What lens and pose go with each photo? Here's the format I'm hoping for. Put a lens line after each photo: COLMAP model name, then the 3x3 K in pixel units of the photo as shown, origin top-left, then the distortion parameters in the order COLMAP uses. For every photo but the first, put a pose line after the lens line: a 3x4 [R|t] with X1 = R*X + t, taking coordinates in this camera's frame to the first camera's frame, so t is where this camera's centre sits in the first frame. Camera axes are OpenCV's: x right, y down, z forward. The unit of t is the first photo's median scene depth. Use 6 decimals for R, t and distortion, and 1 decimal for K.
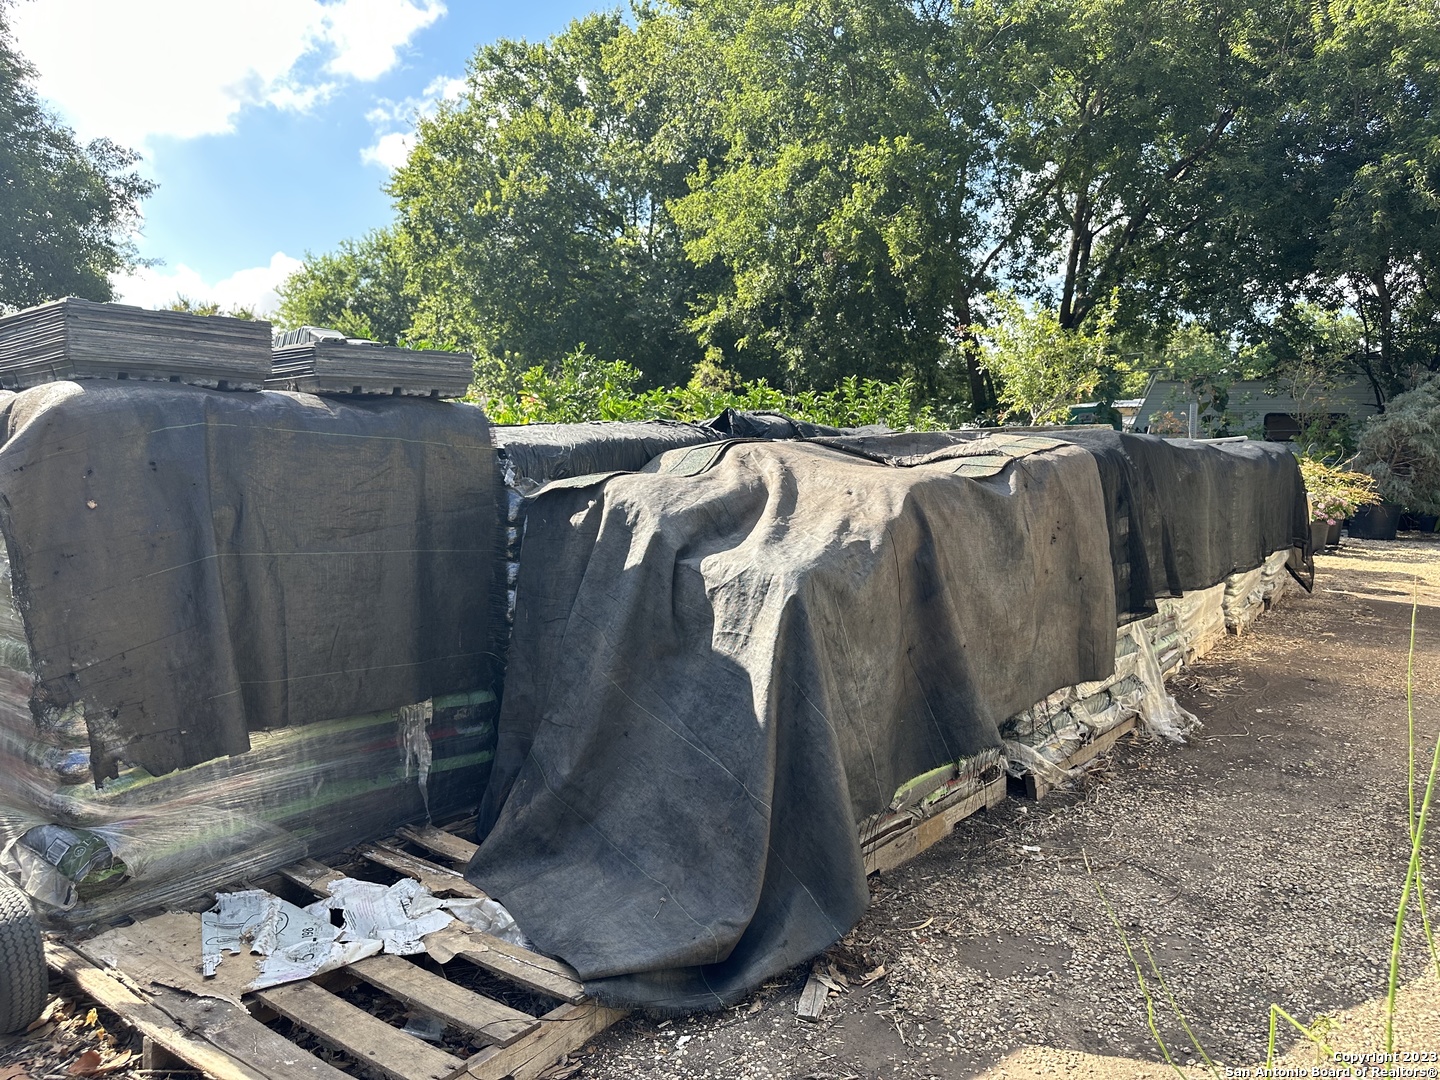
lens RADIAL K [[1012.5, 0, 719.7], [0, 1012.5, 540.3], [0, 0, 1]] dist [0.000110, -0.003127]
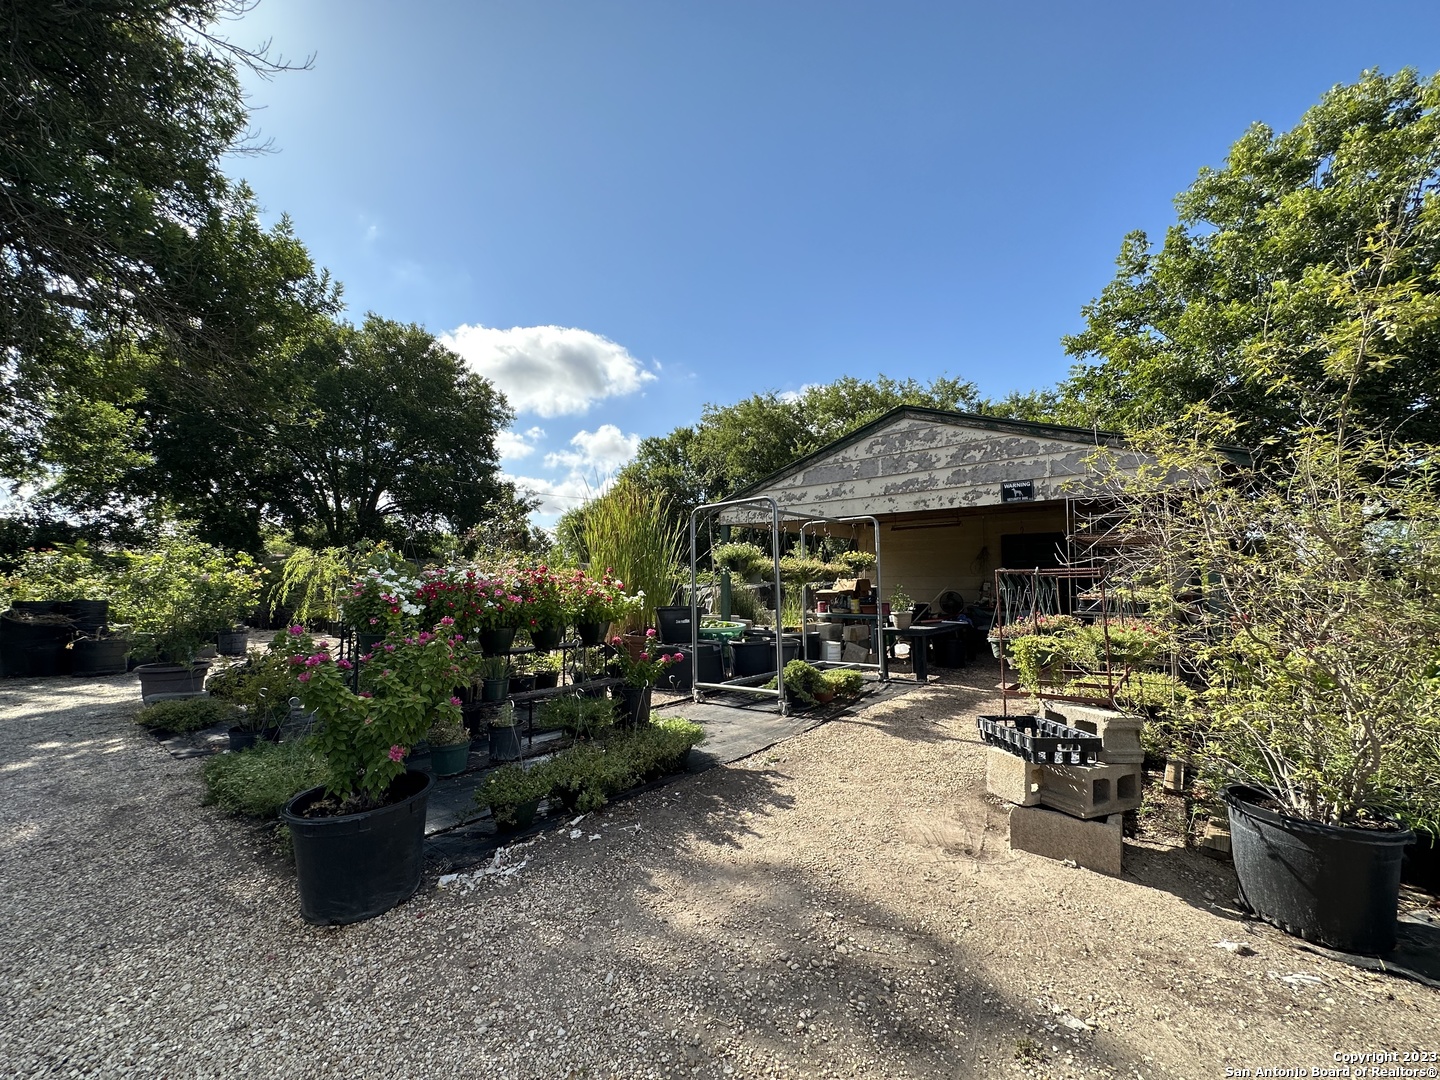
lens RADIAL K [[577.5, 0, 722.0], [0, 577.5, 539.3], [0, 0, 1]] dist [-0.000093, -0.000003]
pose [[0.998644, -0.026086, -0.045059, 0.051881], [0.018700, 0.987392, -0.157189, 0.040961], [0.048592, 0.156133, 0.986540, -0.582811]]
